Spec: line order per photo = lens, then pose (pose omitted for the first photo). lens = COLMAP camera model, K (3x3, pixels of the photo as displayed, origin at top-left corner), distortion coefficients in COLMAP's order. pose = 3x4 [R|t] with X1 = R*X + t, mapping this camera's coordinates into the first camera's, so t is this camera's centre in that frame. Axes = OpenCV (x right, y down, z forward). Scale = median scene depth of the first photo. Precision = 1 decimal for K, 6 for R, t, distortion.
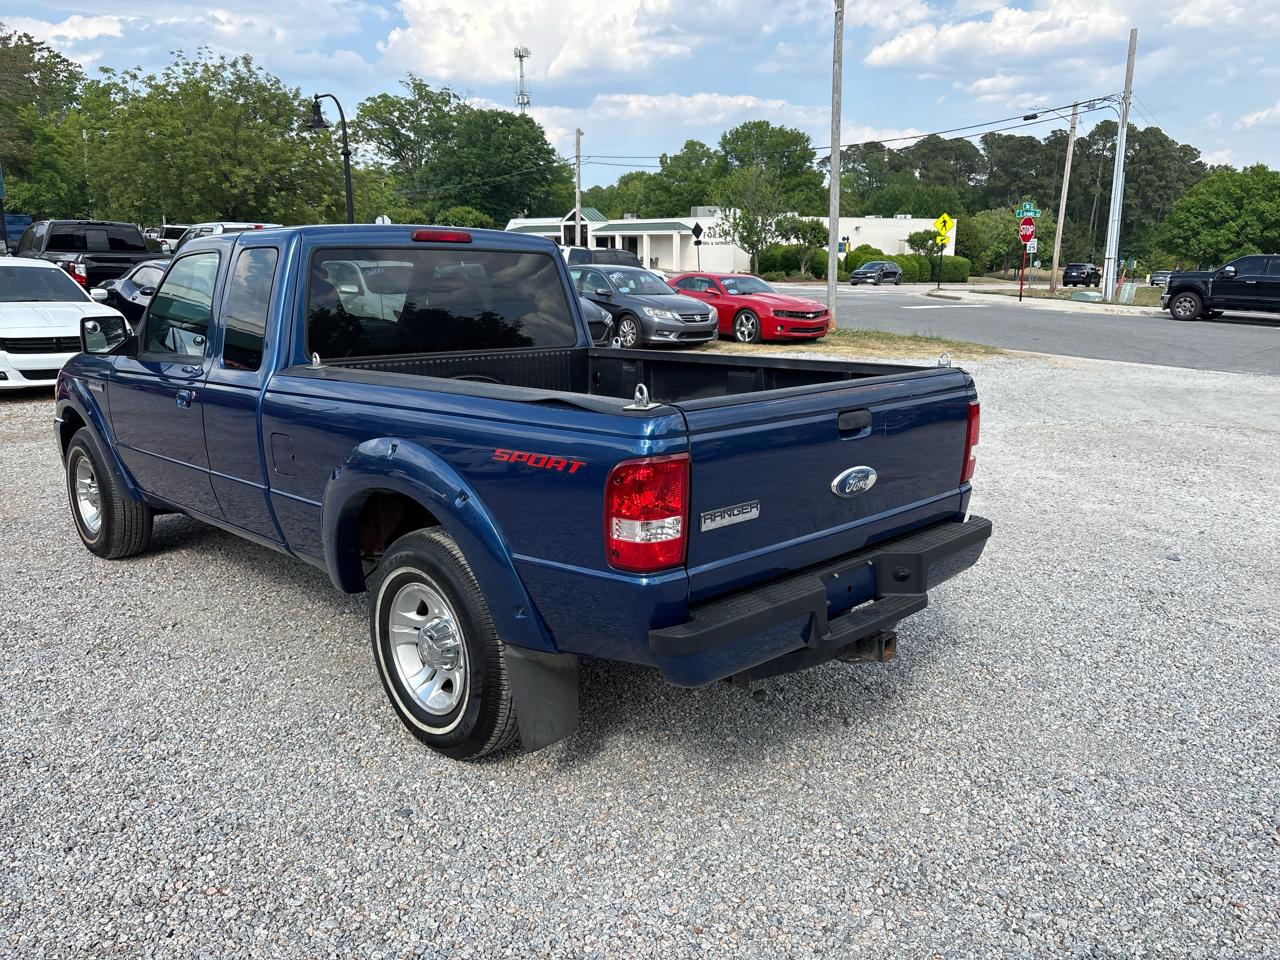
lens RADIAL K [[981.1, 0, 631.7], [0, 981.1, 475.5], [0, 0, 1]] dist [0.052610, -0.046474]
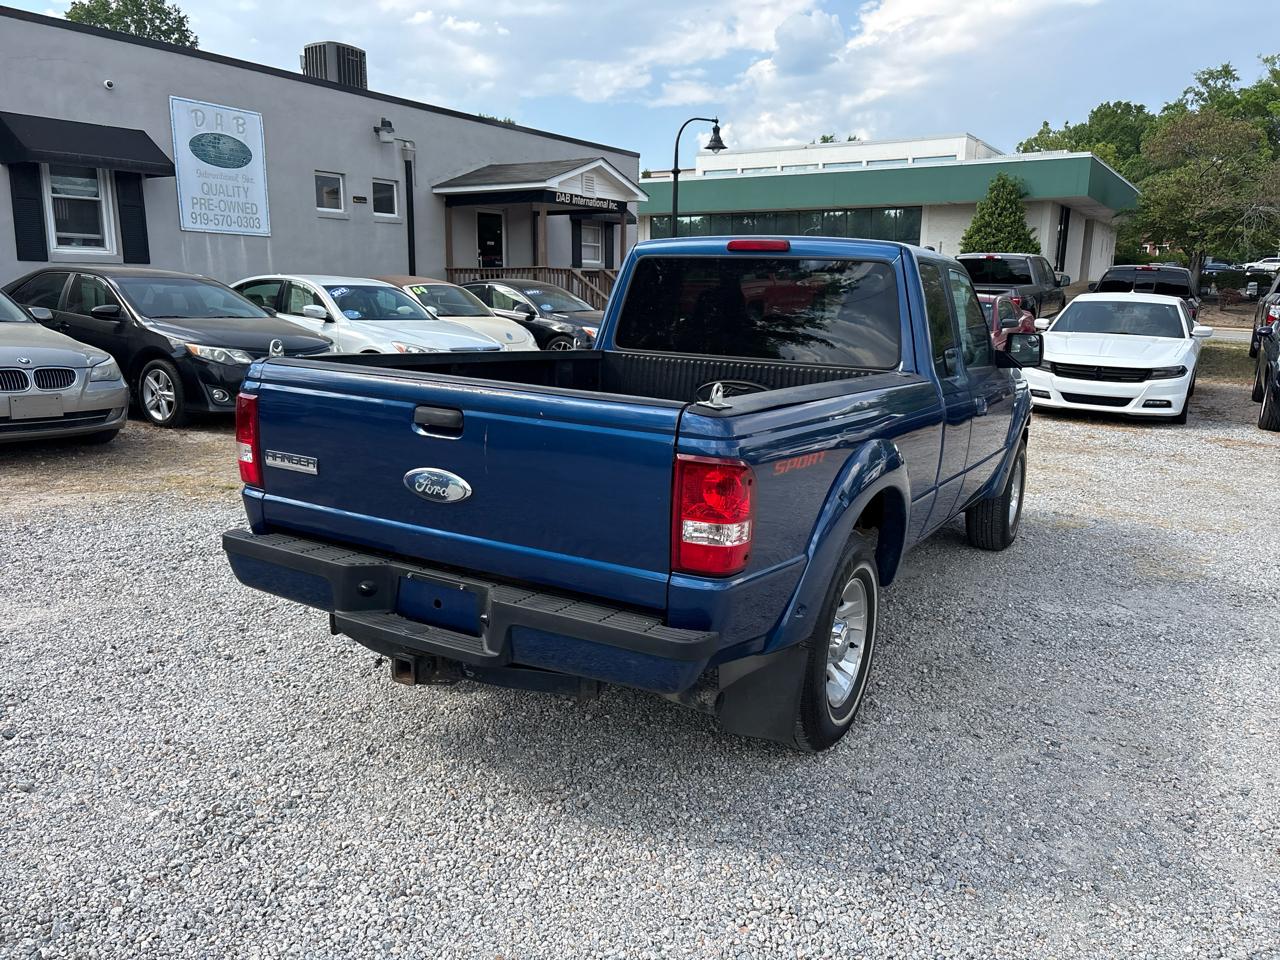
lens RADIAL K [[973.3, 0, 648.2], [0, 973.3, 489.3], [0, 0, 1]] dist [0.038044, -0.029981]
pose [[0.273547, 0.200851, -0.940655, 0.114855], [-0.233271, 0.962612, 0.137703, -0.016270], [0.933143, 0.181759, 0.310172, 0.091558]]
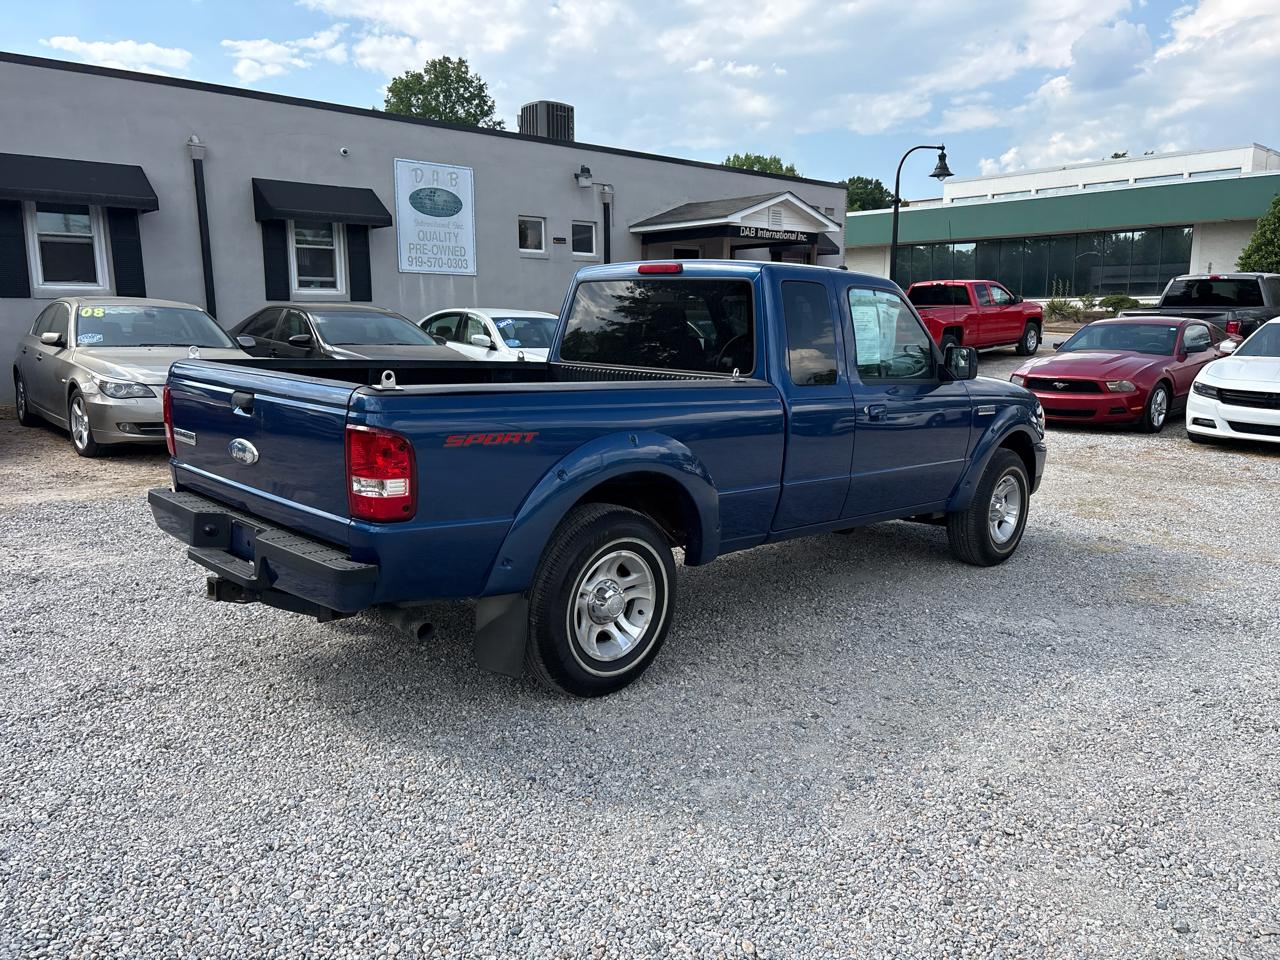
lens RADIAL K [[973.3, 0, 648.3], [0, 973.3, 488.3], [0, 0, 1]] dist [0.038044, -0.029981]
pose [[0.006812, 0.173251, -0.984854, 0.143595], [-0.229565, 0.958844, 0.167088, -0.026760], [0.973269, 0.224950, 0.046304, 0.145471]]
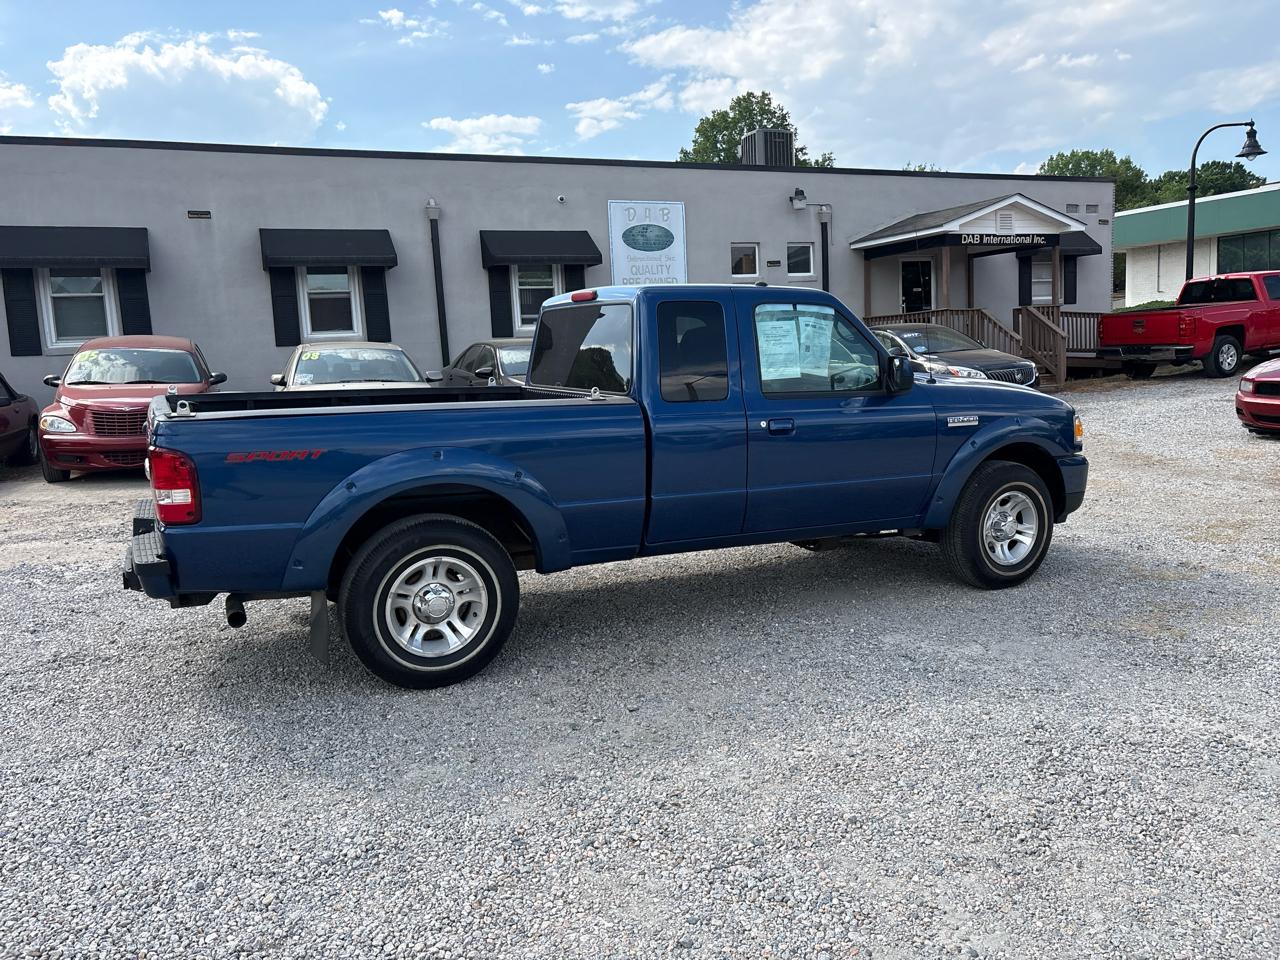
lens RADIAL K [[973.3, 0, 649.1], [0, 973.3, 469.1], [0, 0, 1]] dist [0.038044, -0.029981]
pose [[-0.308291, 0.133769, -0.941840, 0.141048], [-0.170527, 0.966256, 0.193055, -0.041387], [0.935883, 0.220126, -0.275077, 0.214408]]
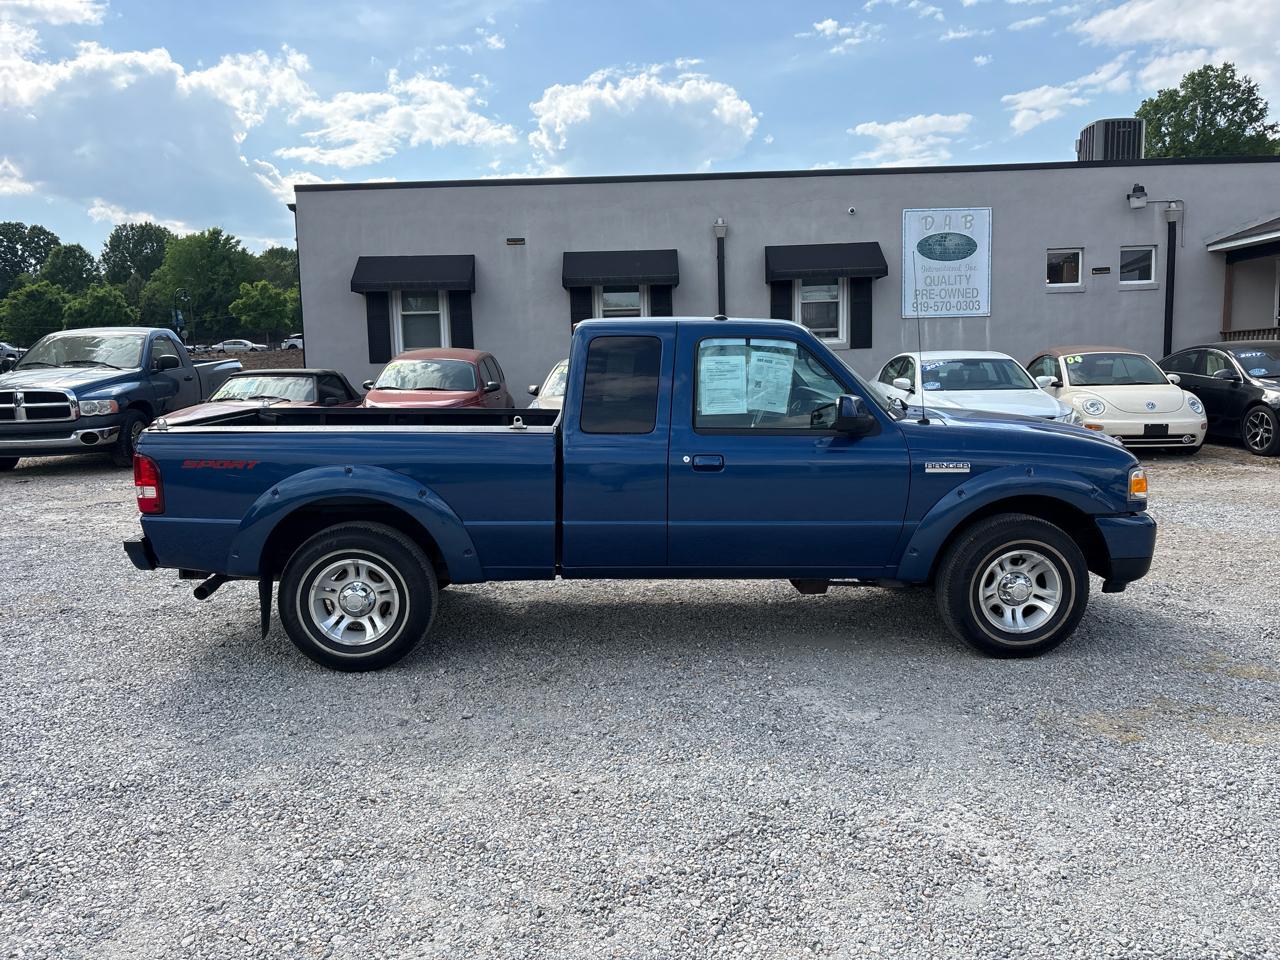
lens RADIAL K [[973.3, 0, 647.4], [0, 973.3, 484.1], [0, 0, 1]] dist [0.038044, -0.029981]
pose [[-0.666404, 0.107570, -0.737790, 0.105595], [-0.140874, 0.953548, 0.266272, -0.059100], [0.732161, 0.281380, -0.620294, 0.283674]]
